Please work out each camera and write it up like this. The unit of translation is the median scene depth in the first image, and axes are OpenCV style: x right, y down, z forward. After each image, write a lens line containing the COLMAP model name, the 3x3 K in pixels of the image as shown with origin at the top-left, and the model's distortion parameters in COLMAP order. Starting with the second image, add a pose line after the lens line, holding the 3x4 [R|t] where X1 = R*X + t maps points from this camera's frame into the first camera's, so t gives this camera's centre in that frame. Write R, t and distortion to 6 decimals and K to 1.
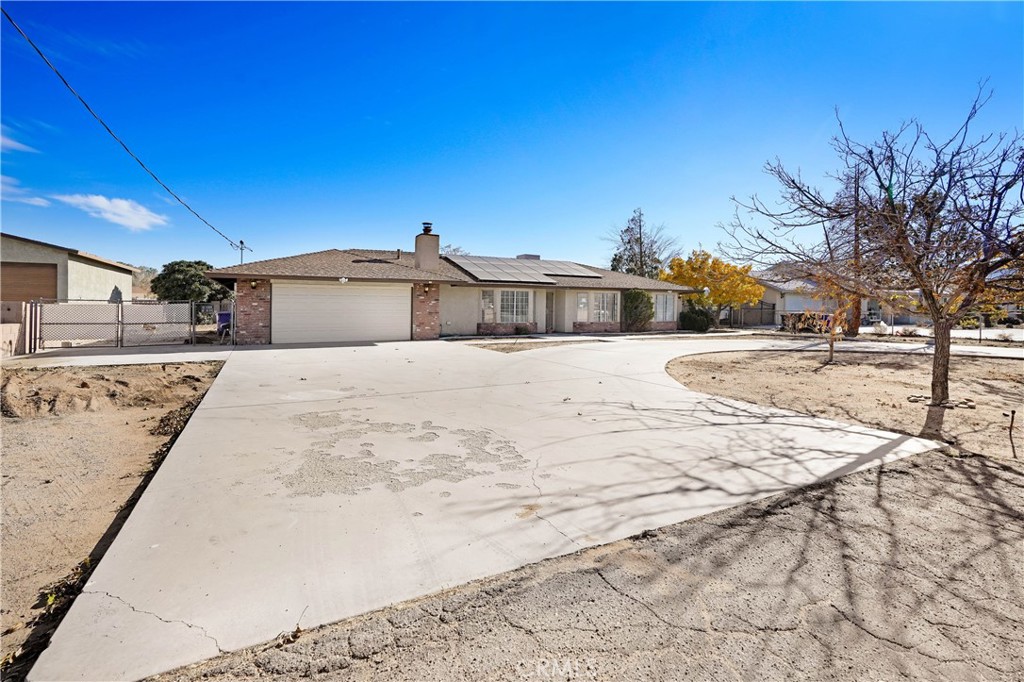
lens RADIAL K [[366.6, 0, 512.8], [0, 366.6, 329.0], [0, 0, 1]] dist [-0.001084, -0.000038]
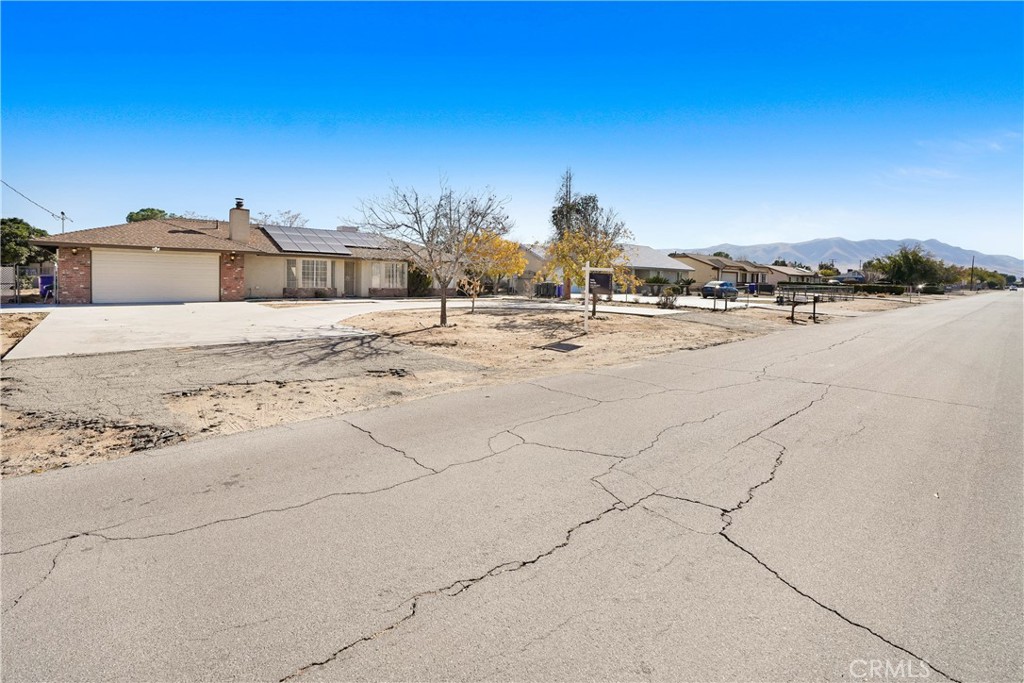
lens RADIAL K [[480.0, 0, 494.5], [0, 480.0, 319.1], [0, 0, 1]] dist [0.000799, 0.000656]
pose [[0.996304, 0.006150, 0.085678, 0.445046], [-0.008676, 0.999538, 0.029143, 0.033344], [-0.085459, -0.029778, 0.995897, -0.577745]]
